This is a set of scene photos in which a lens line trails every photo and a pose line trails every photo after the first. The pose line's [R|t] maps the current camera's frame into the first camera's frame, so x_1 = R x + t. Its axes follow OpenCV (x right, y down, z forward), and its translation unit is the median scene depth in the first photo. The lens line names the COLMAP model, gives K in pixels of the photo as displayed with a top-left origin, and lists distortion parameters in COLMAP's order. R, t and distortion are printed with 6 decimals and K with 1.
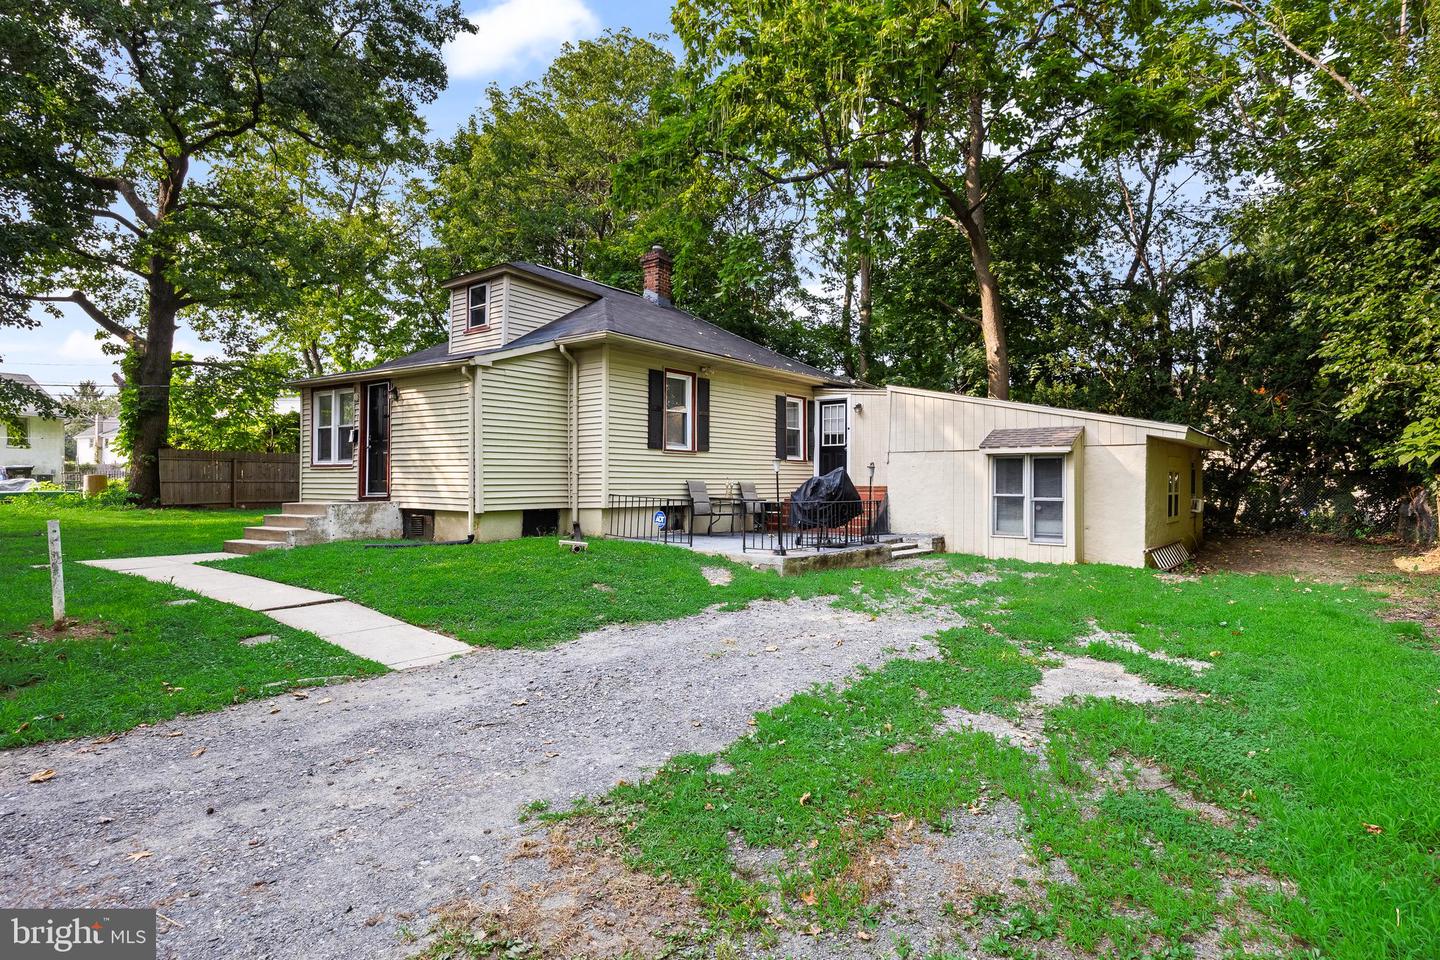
lens RADIAL K [[802.7, 0, 720.0], [0, 802.7, 480.0], [0, 0, 1]] dist [0.001377, 0.000063]
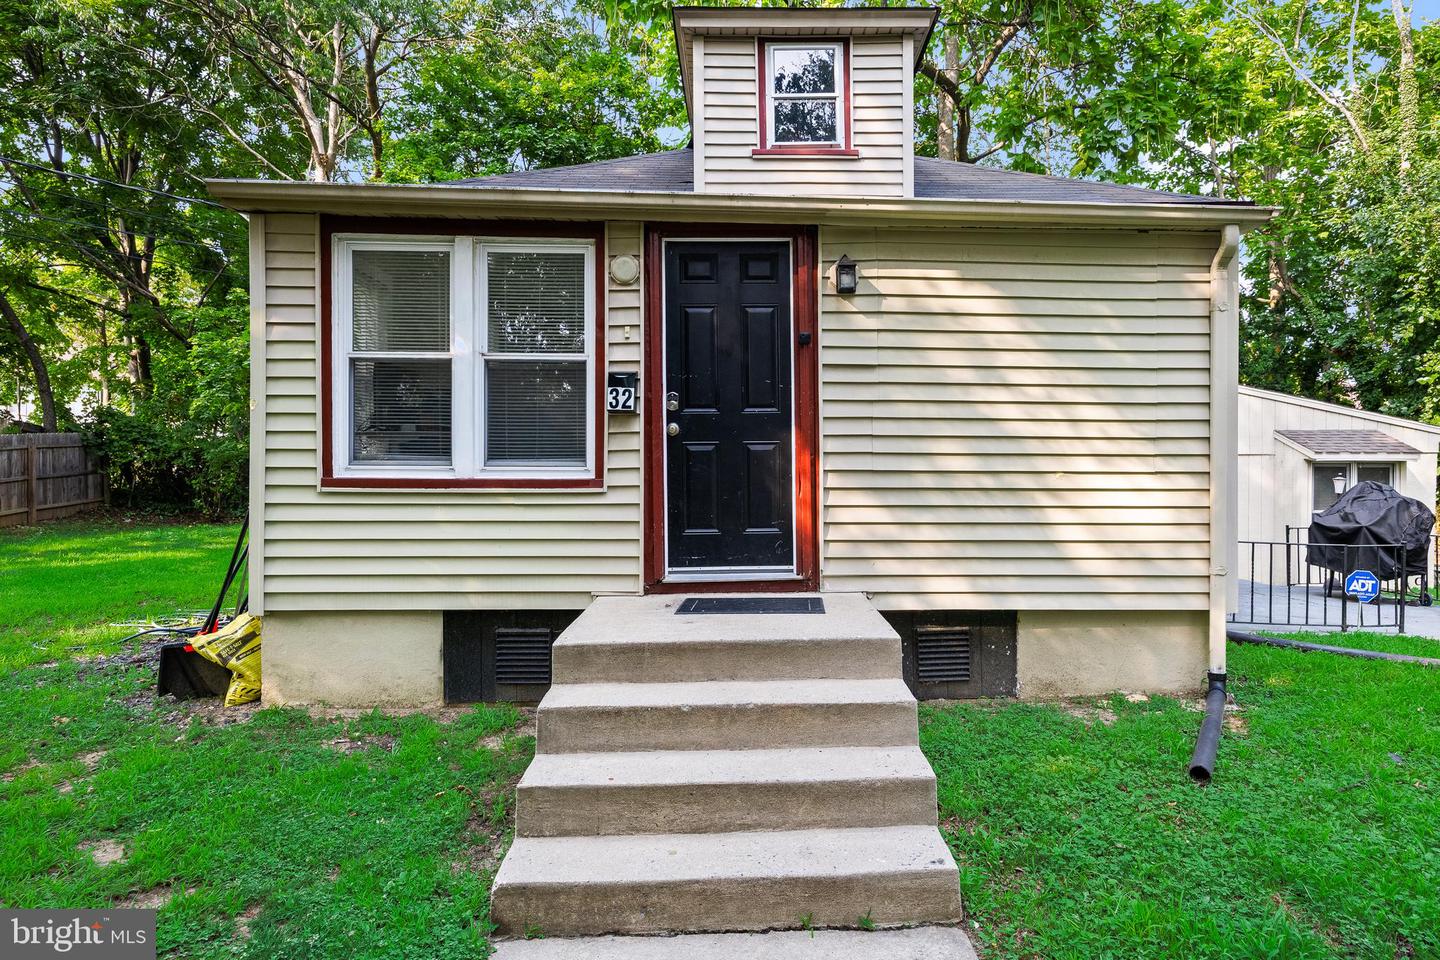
lens RADIAL K [[802.7, 0, 720.0], [0, 802.7, 480.0], [0, 0, 1]] dist [0.001377, 0.000063]
pose [[0.769247, -0.009349, 0.638883, -0.661021], [-0.002524, 0.999841, 0.017671, -0.026473], [-0.638946, -0.015206, 0.769101, 0.771219]]
